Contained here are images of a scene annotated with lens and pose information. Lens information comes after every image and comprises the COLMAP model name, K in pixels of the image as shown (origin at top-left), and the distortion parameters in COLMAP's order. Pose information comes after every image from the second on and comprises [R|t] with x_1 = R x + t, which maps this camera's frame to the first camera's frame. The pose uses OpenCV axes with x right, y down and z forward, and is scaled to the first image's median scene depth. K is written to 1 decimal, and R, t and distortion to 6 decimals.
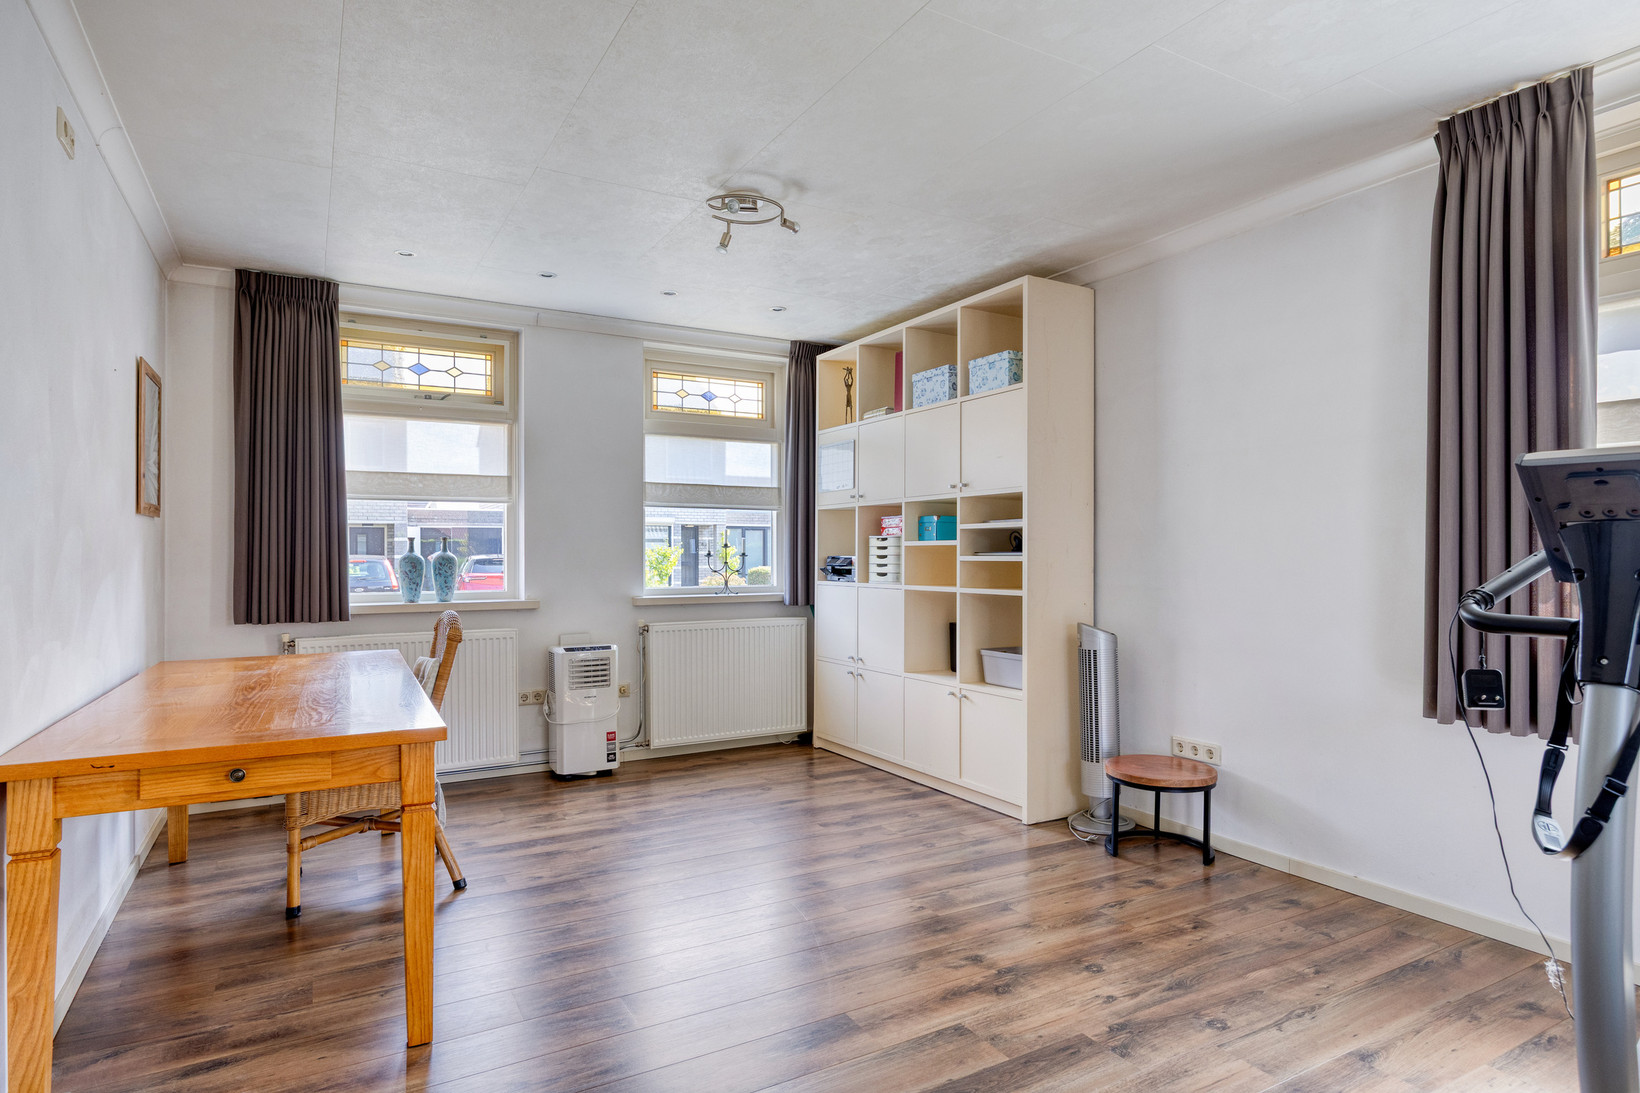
lens RADIAL K [[901.1, 0, 818.6], [0, 901.1, 547.6], [0, 0, 1]] dist [-0.004197, 0.002881]
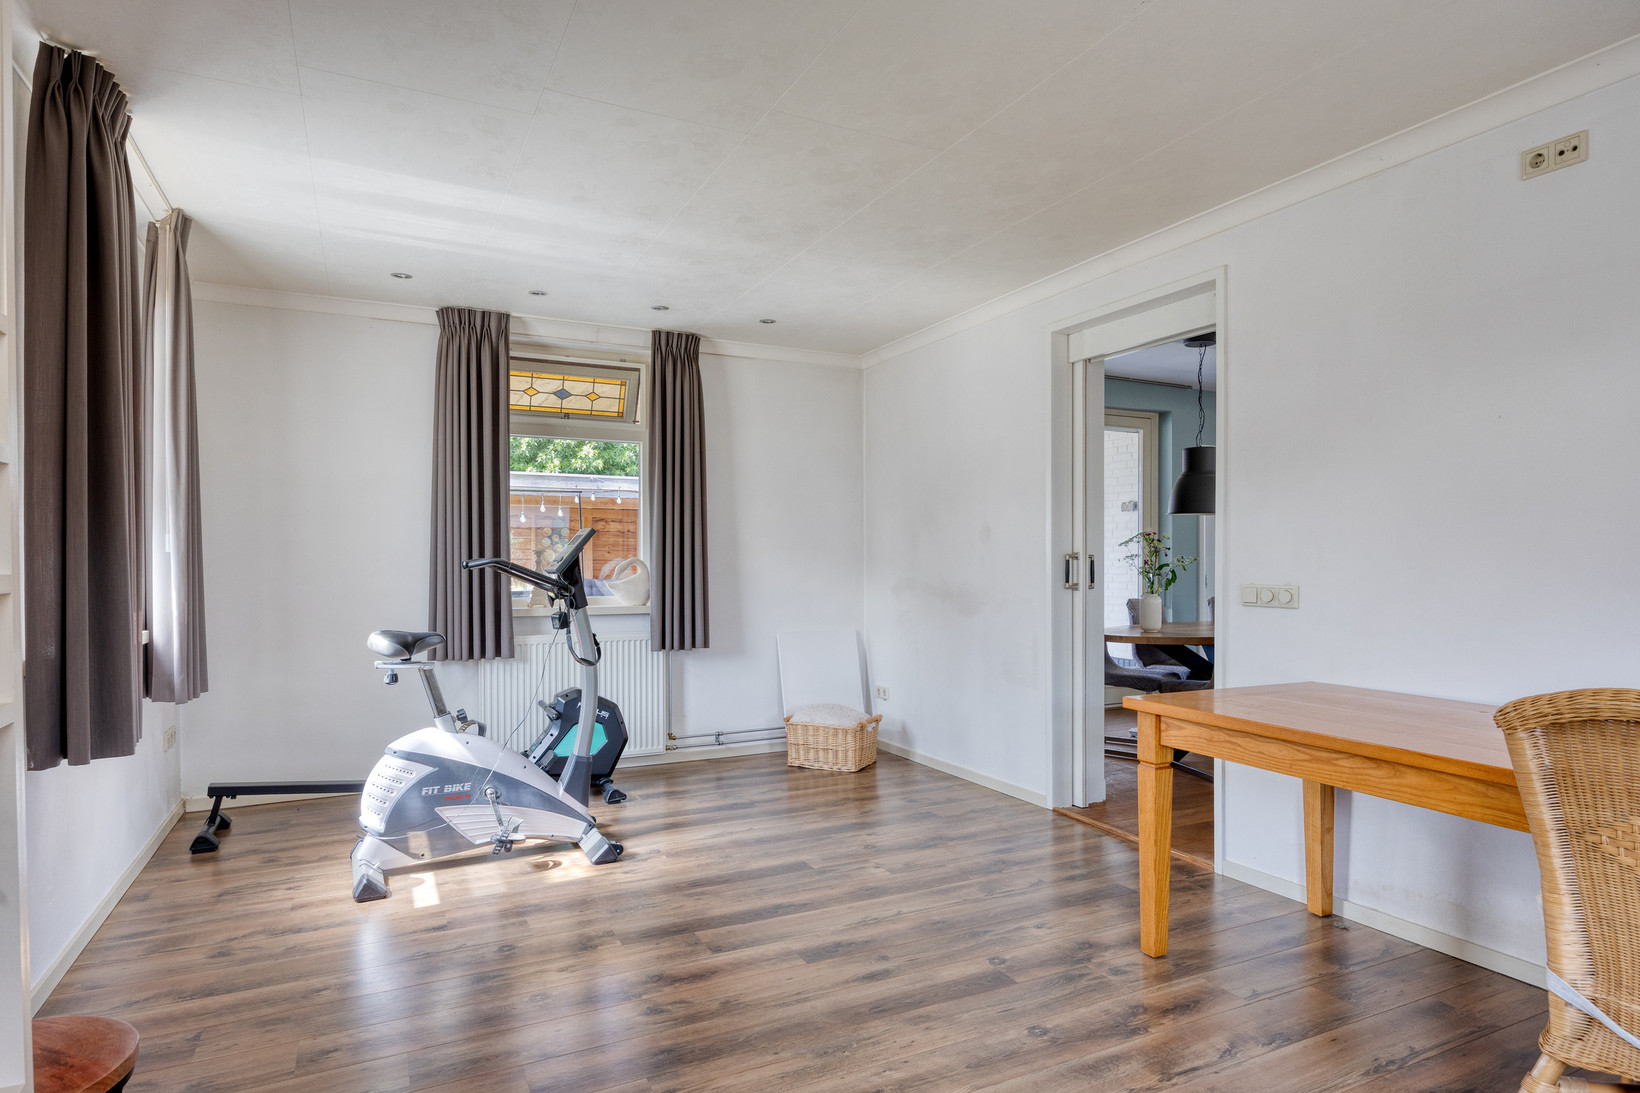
lens RADIAL K [[901.1, 0, 816.1], [0, 901.1, 559.5], [0, 0, 1]] dist [-0.004197, 0.002881]
pose [[-0.998106, 0.007176, 0.061092, -0.053671], [0.006448, 0.999906, -0.012106, 0.016761], [-0.061173, -0.011689, -0.998059, 2.091877]]
